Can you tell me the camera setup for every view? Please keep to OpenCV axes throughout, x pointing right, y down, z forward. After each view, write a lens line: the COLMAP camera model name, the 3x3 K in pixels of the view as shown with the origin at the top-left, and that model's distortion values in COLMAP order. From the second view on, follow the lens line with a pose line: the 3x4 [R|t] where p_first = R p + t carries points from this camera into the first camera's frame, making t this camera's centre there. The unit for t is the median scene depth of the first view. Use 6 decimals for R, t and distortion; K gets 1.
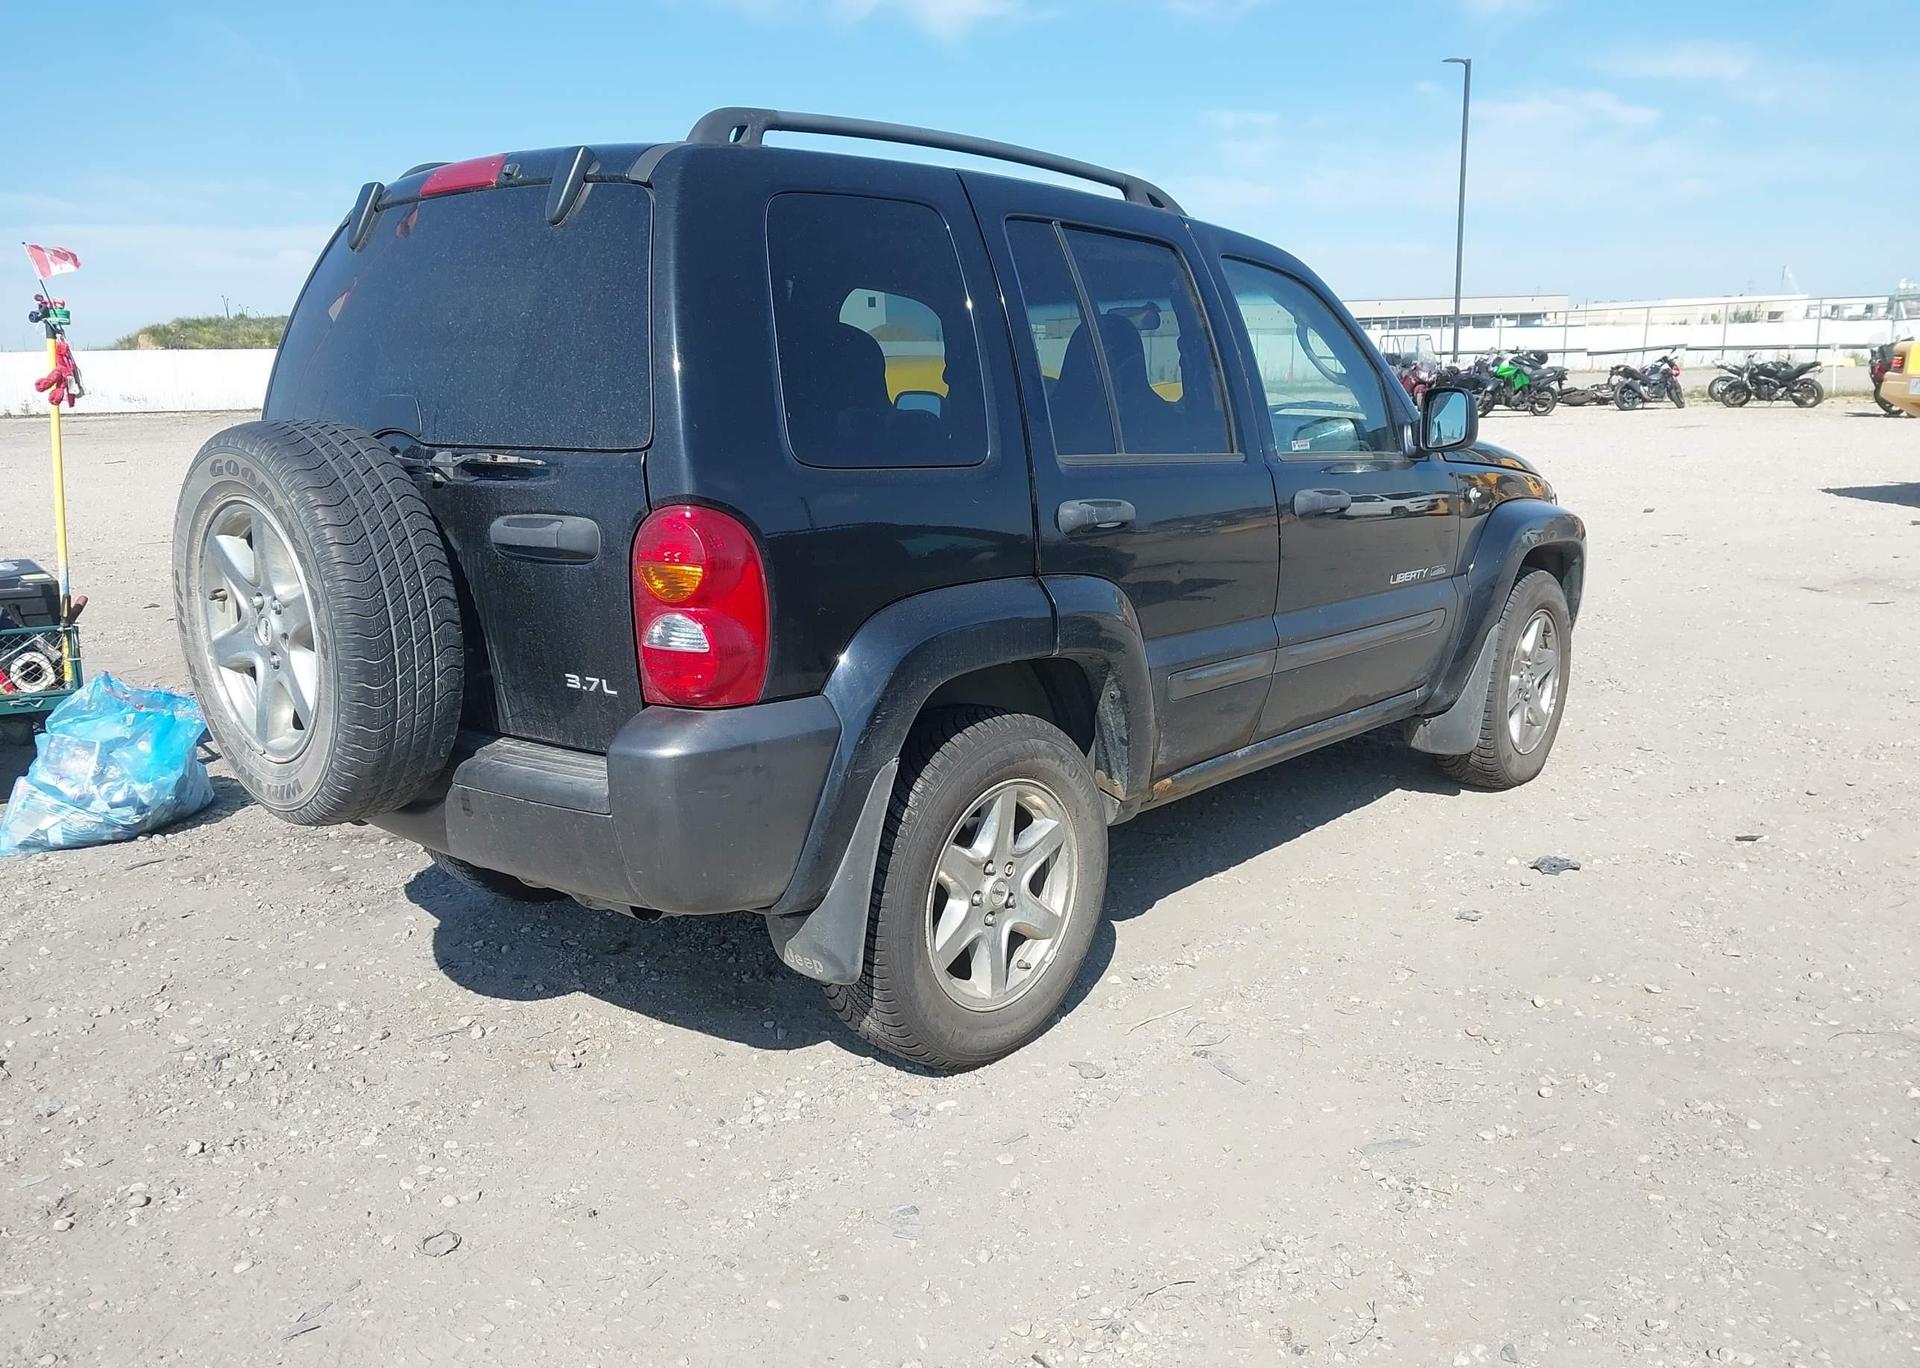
lens RADIAL K [[1538.7, 0, 1006.5], [0, 1538.7, 673.1], [0, 0, 1]] dist [0.024105, -0.026046]
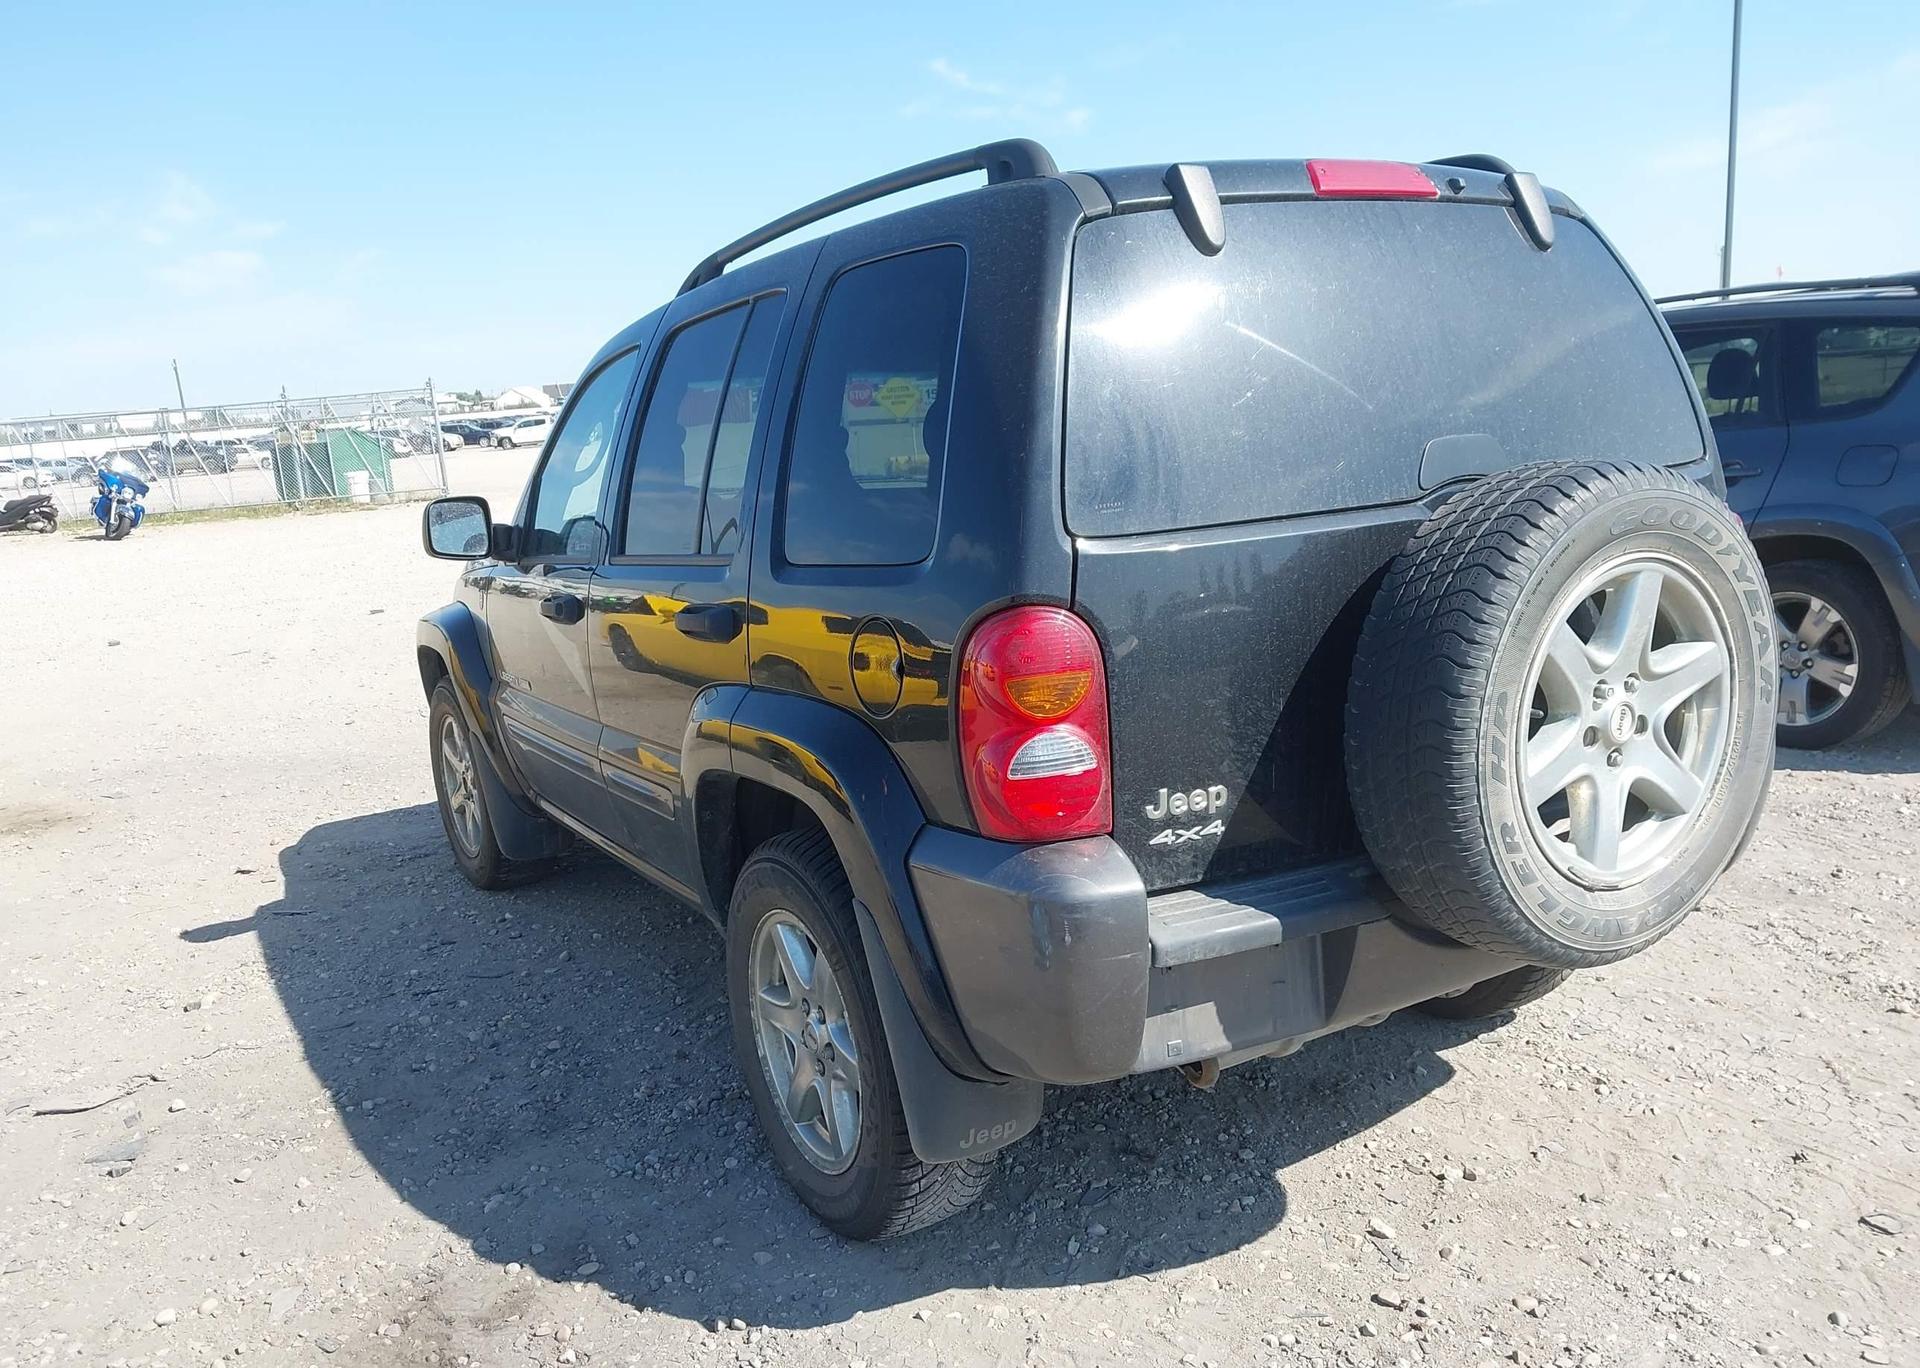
lens RADIAL K [[1538.7, 0, 952.4], [0, 1538.7, 685.0], [0, 0, 1]] dist [0.024105, -0.026046]
pose [[0.303663, -0.173281, 0.936890, -1.156043], [0.247940, 0.963816, 0.097900, -0.182501], [-0.919954, 0.202563, 0.335638, 0.915127]]
